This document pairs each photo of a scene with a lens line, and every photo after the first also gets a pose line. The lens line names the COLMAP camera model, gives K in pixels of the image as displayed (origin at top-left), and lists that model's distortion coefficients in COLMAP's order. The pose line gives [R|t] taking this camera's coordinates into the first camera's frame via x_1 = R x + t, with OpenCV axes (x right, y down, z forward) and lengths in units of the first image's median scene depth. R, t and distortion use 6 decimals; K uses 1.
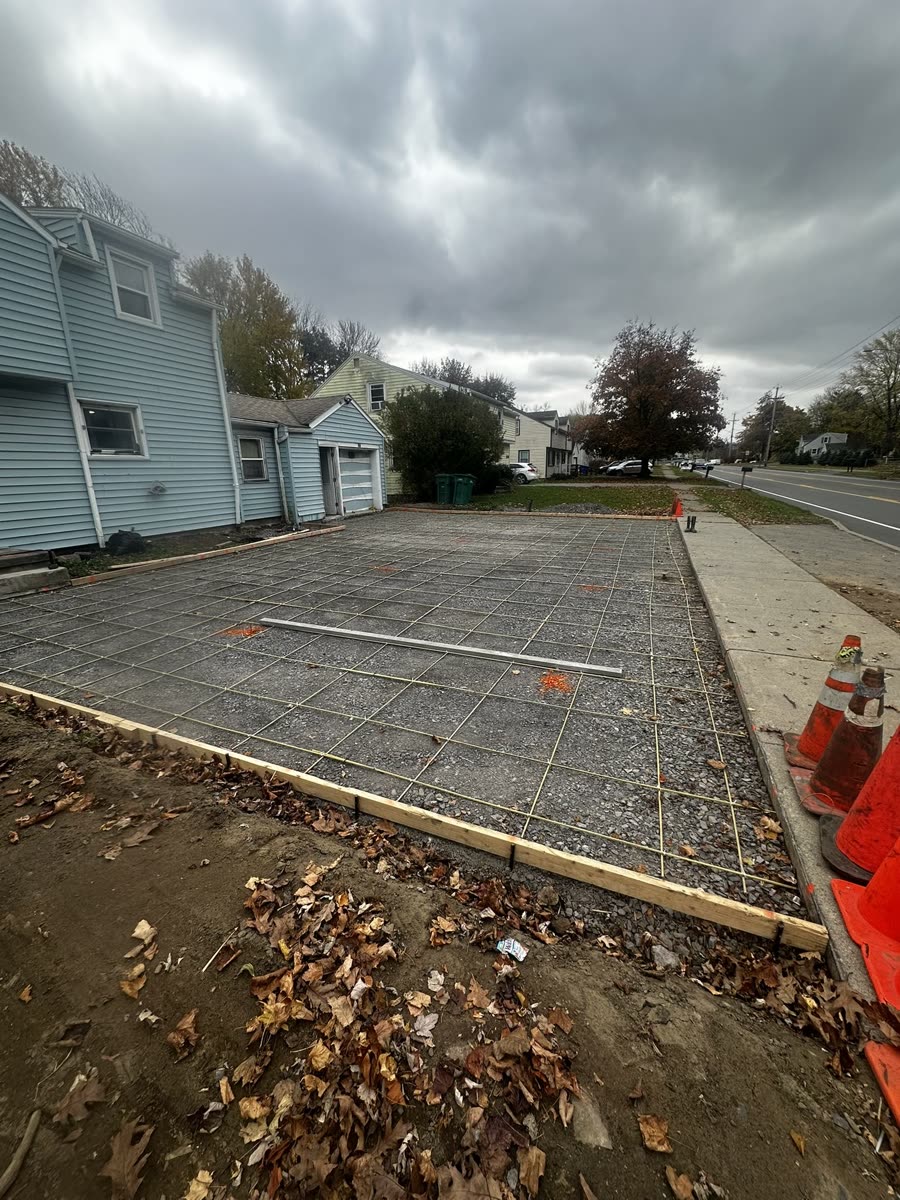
lens RADIAL K [[477.4, 0, 450.0], [0, 477.4, 600.0], [0, 0, 1]] dist [-0.002727, 0.000068]
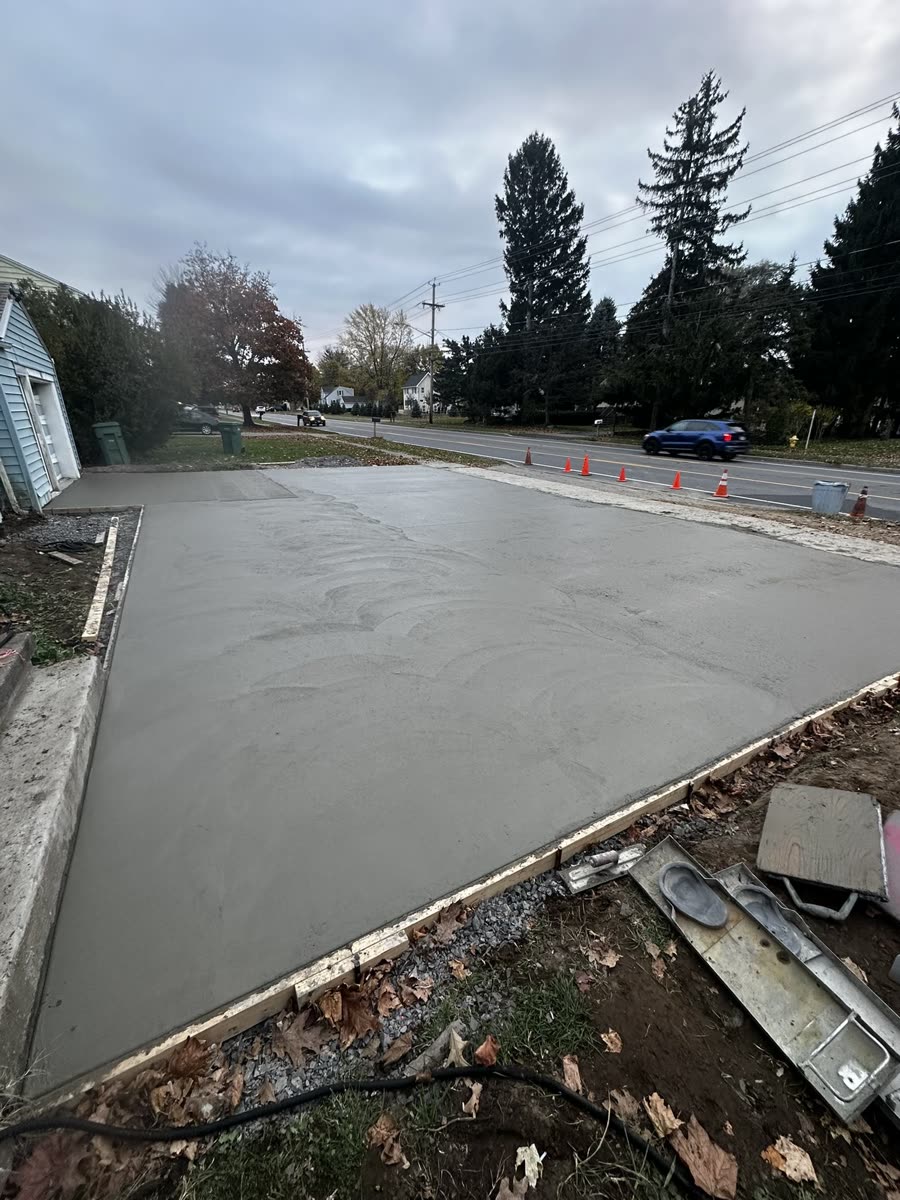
lens RADIAL K [[480.1, 0, 450.0], [0, 480.1, 600.0], [0, 0, 1]] dist [-0.000041, -0.000041]
pose [[0.615127, -0.262027, 0.743613, -0.497676], [0.185197, 0.964790, 0.186767, -0.072998], [-0.766368, 0.022829, 0.641995, 0.237124]]
